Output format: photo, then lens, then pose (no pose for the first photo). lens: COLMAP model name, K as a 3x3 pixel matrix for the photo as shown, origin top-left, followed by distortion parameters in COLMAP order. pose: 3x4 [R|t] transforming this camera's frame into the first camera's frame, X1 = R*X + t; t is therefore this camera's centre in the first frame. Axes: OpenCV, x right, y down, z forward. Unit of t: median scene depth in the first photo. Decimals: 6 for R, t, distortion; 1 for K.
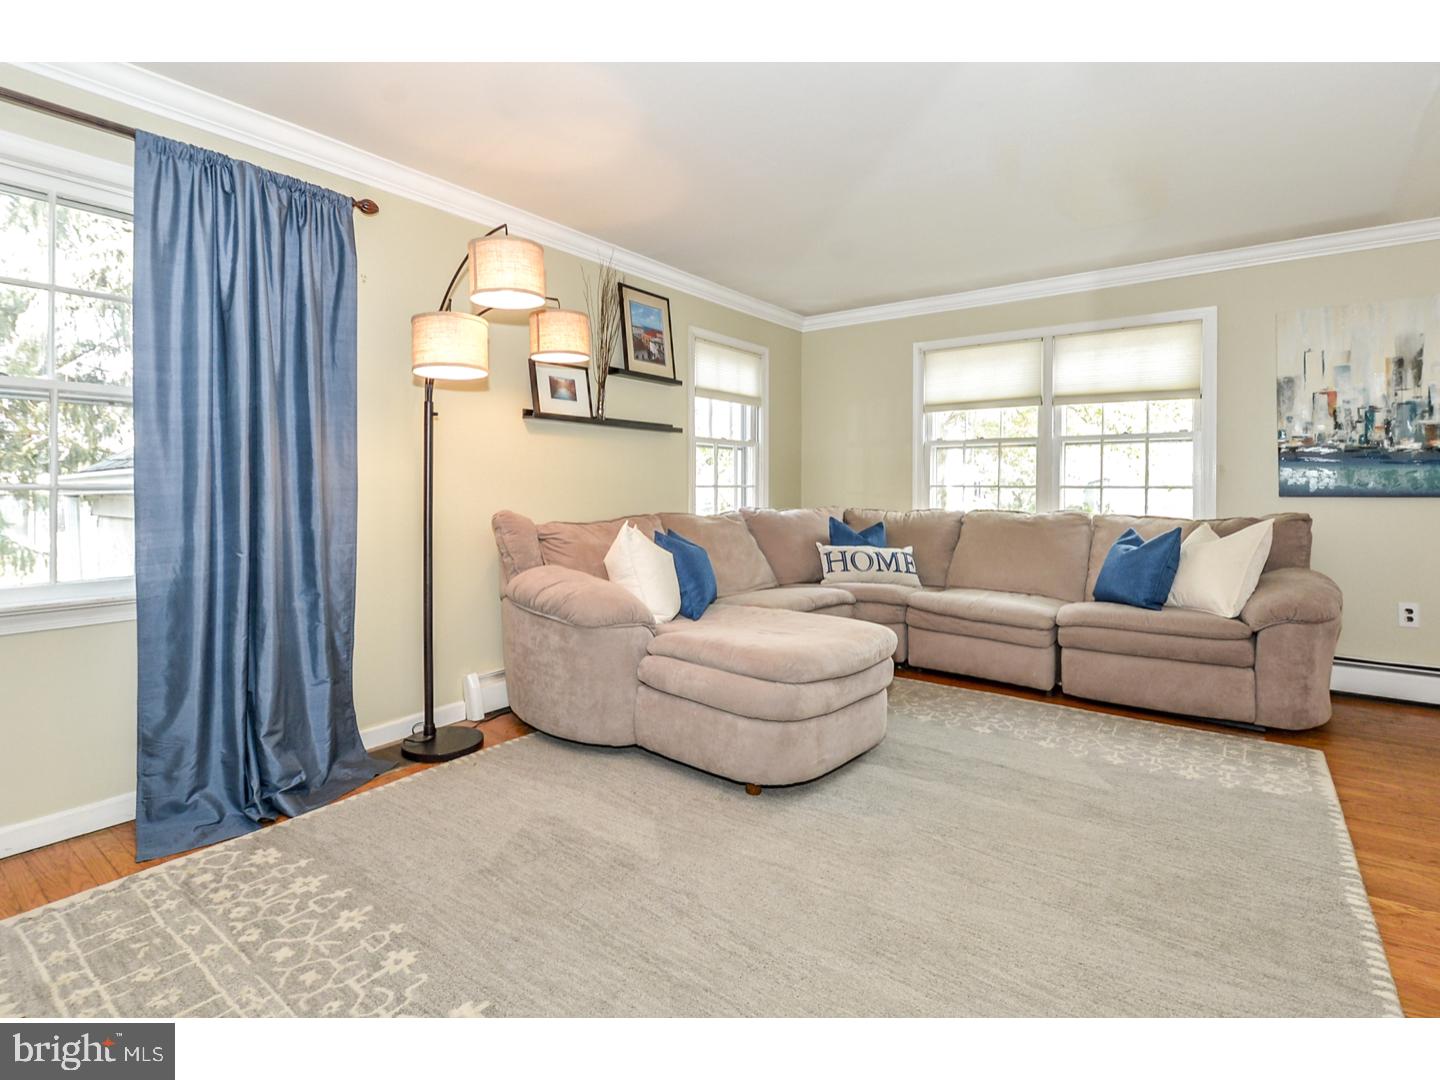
lens RADIAL K [[712.6, 0, 699.2], [0, 712.6, 489.9], [0, 0, 1]] dist [-0.001849, -0.000651]
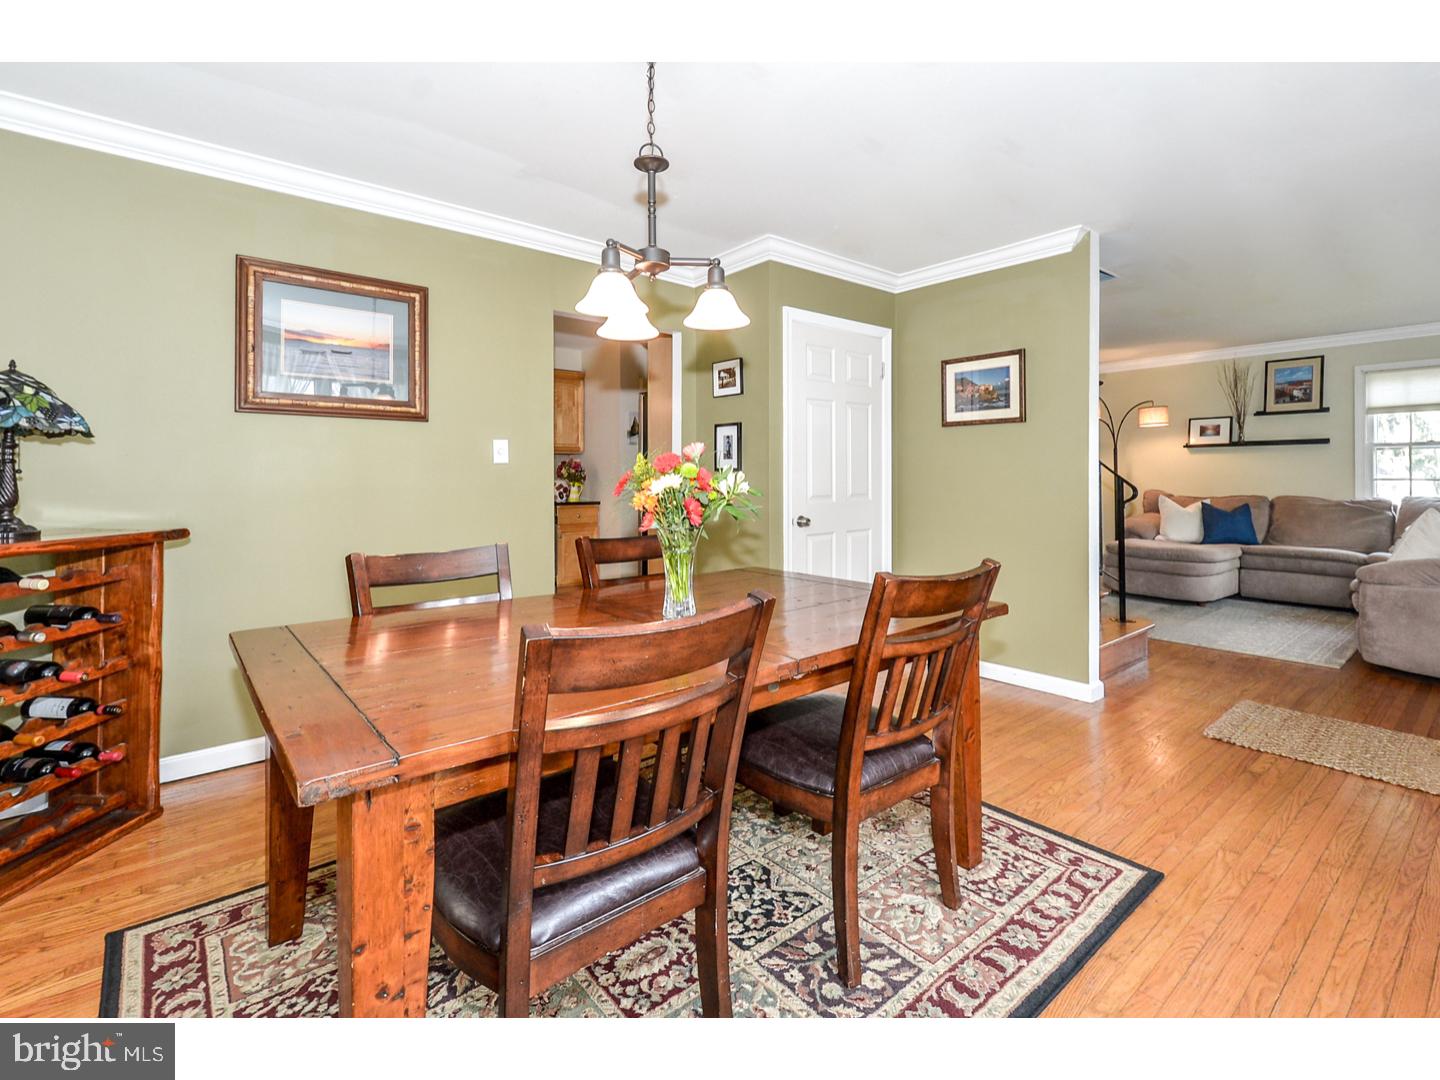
lens RADIAL K [[665.9, 0, 716.7], [0, 665.9, 472.4], [0, 0, 1]] dist [0.017511, -0.000635]
pose [[-0.228300, -0.004988, -0.973578, 1.847854], [-0.001977, 0.999987, -0.004659, -0.011554], [0.973589, 0.000861, -0.228307, 0.079064]]
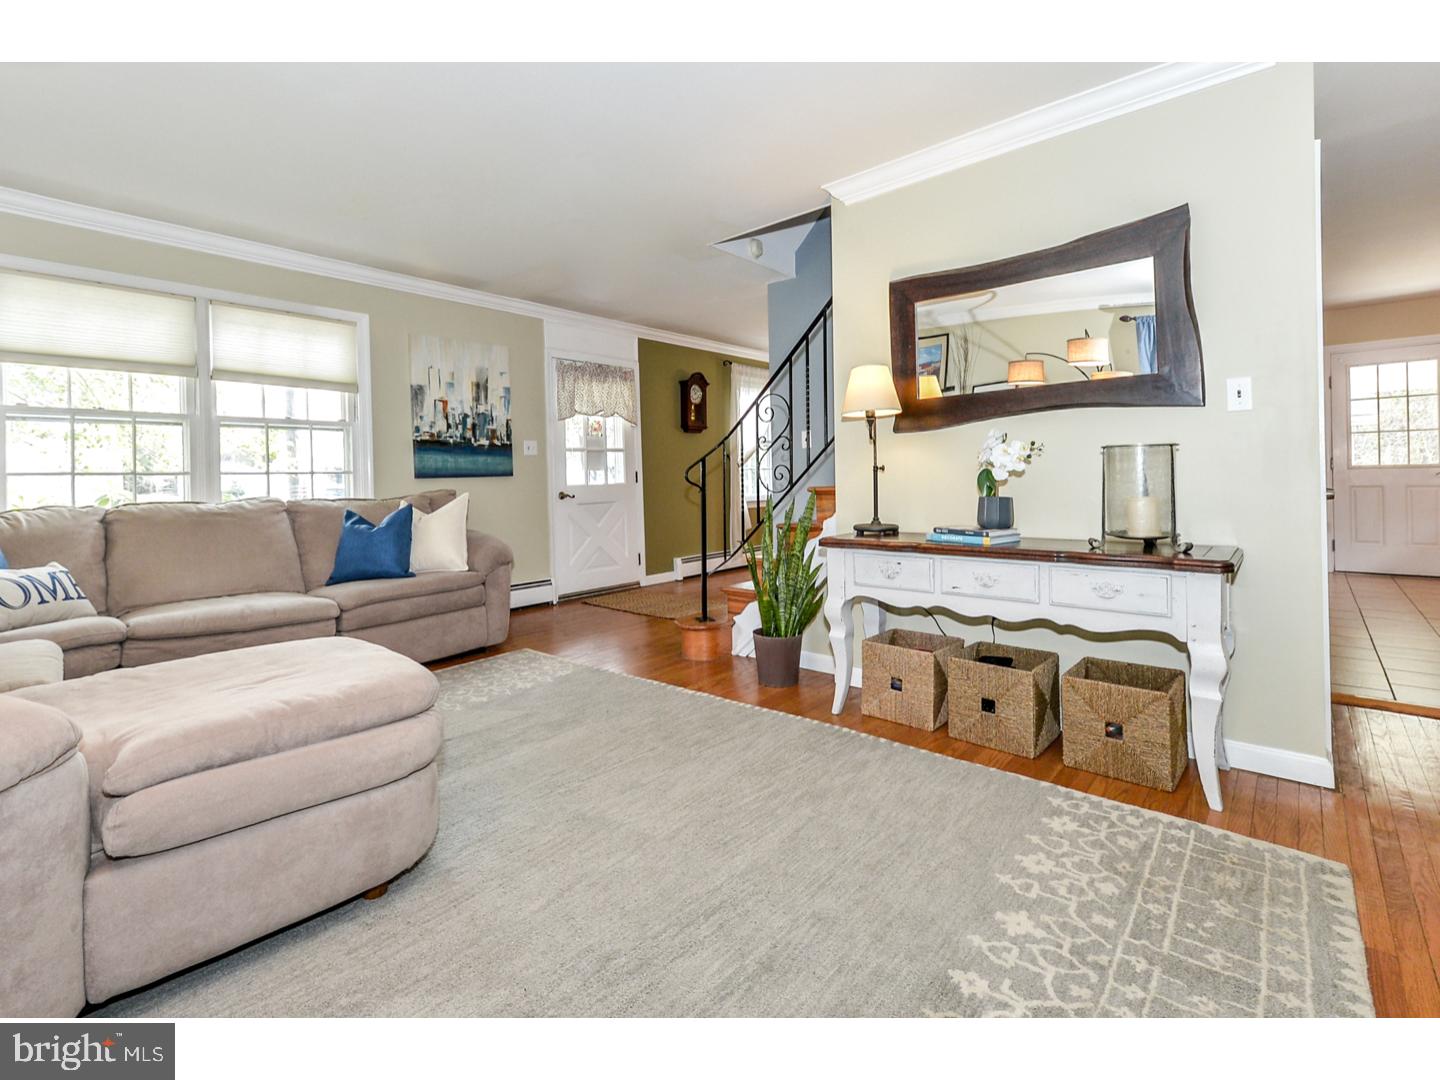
lens RADIAL K [[671.7, 0, 724.0], [0, 671.7, 506.4], [0, 0, 1]] dist [0.015524, 0.000094]
pose [[0.052557, -0.059370, 0.996852, -0.365096], [0.013462, 0.998183, 0.058739, -0.003521], [-0.998527, 0.010332, 0.053261, 0.378754]]
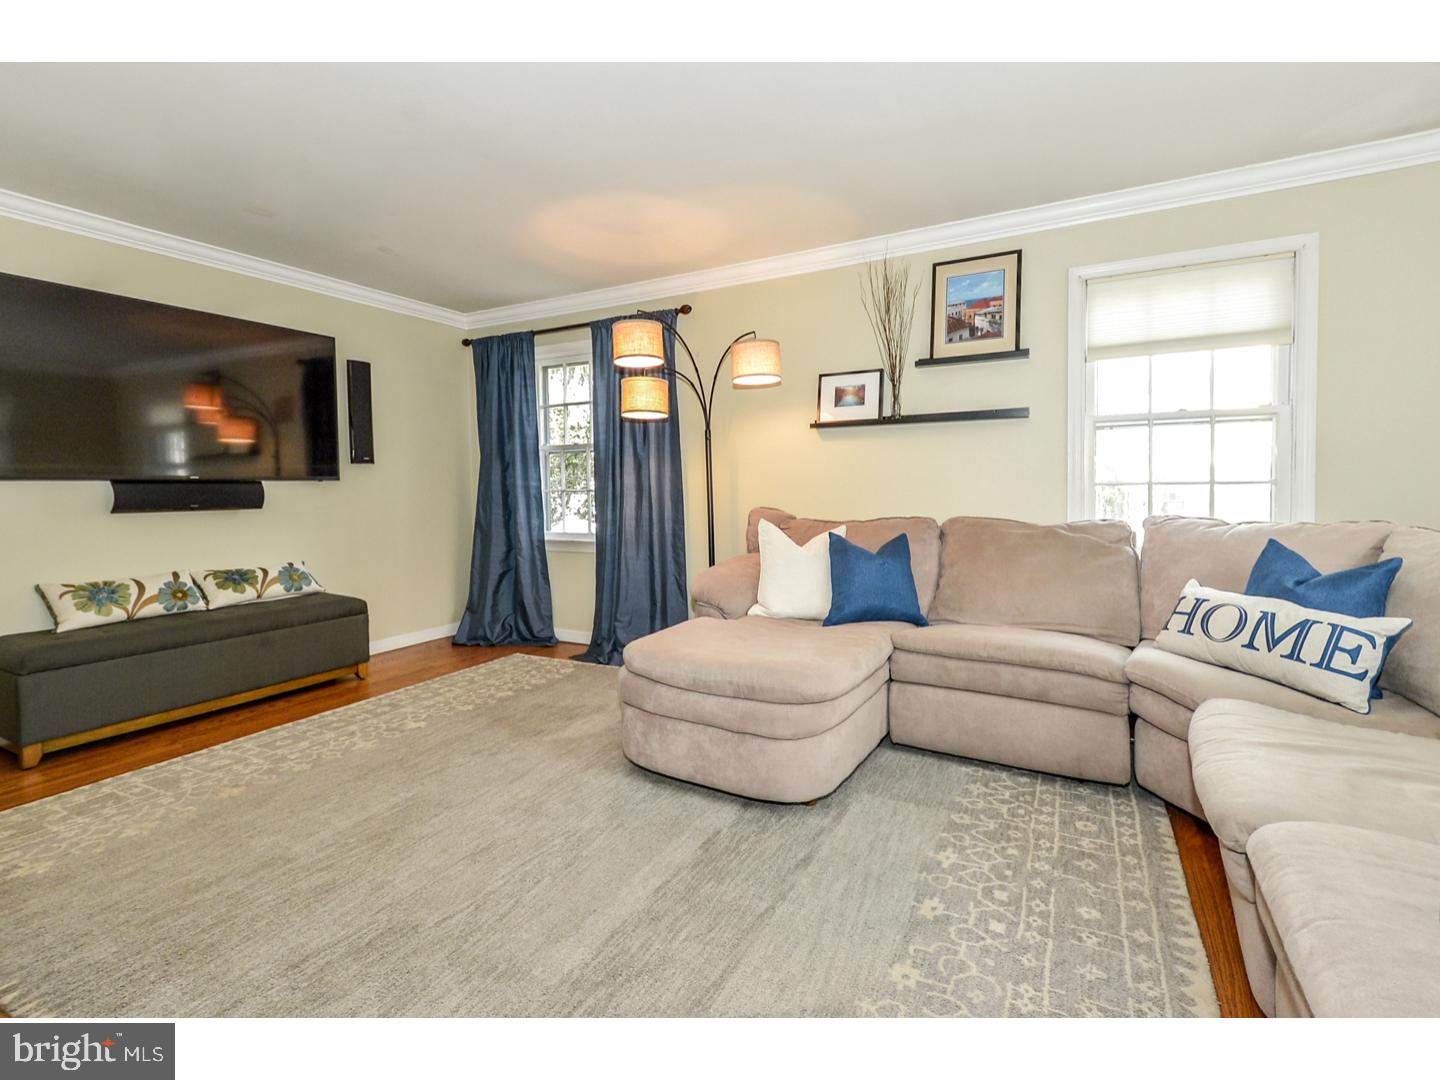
lens RADIAL K [[671.7, 0, 724.0], [0, 671.7, 506.4], [0, 0, 1]] dist [0.015524, 0.000094]
pose [[0.161629, 0.021540, -0.986617, 0.734225], [0.007010, 0.999711, 0.022974, -0.000342], [0.986827, -0.010630, 0.161431, 0.611772]]
